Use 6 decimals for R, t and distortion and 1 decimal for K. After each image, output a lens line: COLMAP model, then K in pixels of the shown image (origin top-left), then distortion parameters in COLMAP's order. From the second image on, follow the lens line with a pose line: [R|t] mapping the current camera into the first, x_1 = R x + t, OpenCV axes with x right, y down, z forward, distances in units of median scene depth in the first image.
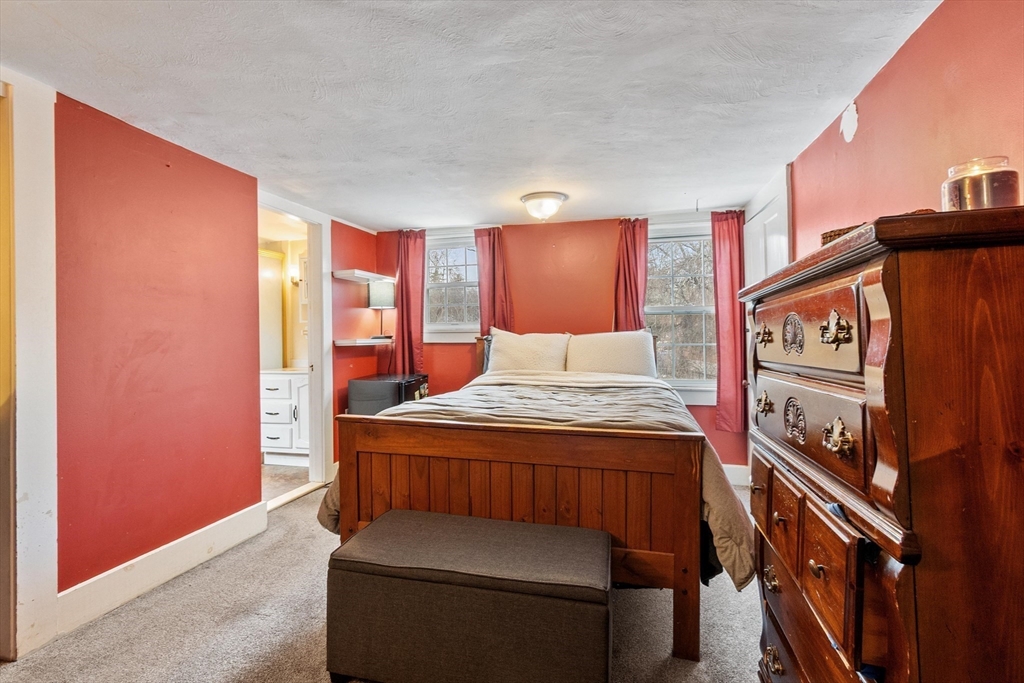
lens RADIAL K [[444.1, 0, 496.6], [0, 444.1, 340.6], [0, 0, 1]] dist [0.002499, -0.000908]
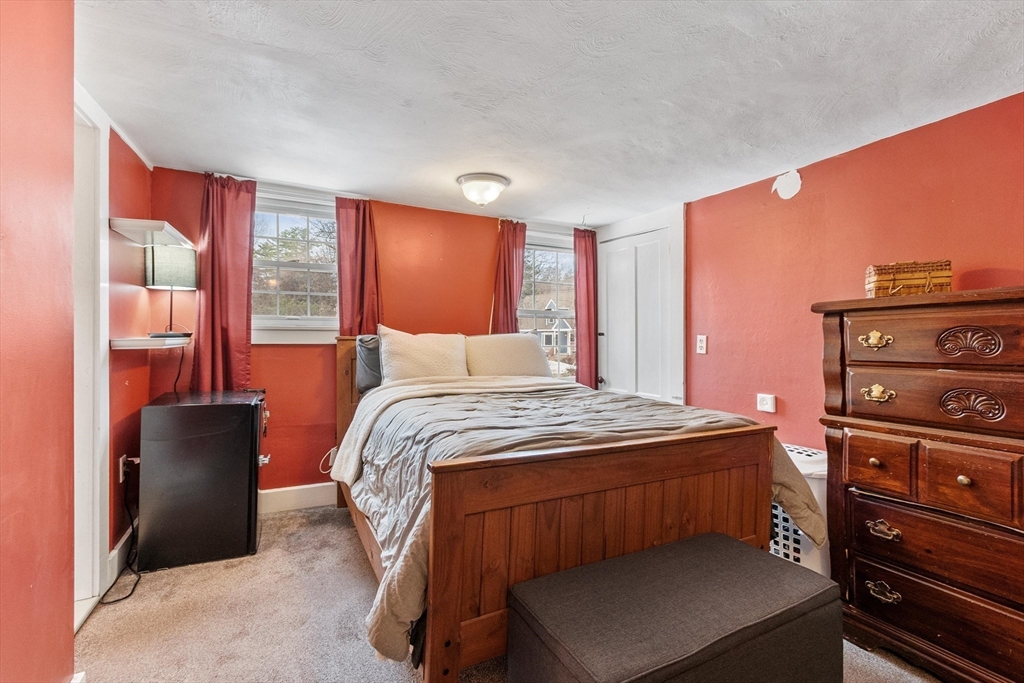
lens RADIAL K [[444.1, 0, 507.8], [0, 444.1, 341.4], [0, 0, 1]] dist [0.002499, -0.000908]
pose [[0.764720, 0.007247, 0.644322, -0.348854], [-0.007182, 0.999970, -0.002723, -0.000016], [-0.644322, -0.002545, 0.764750, 0.240327]]
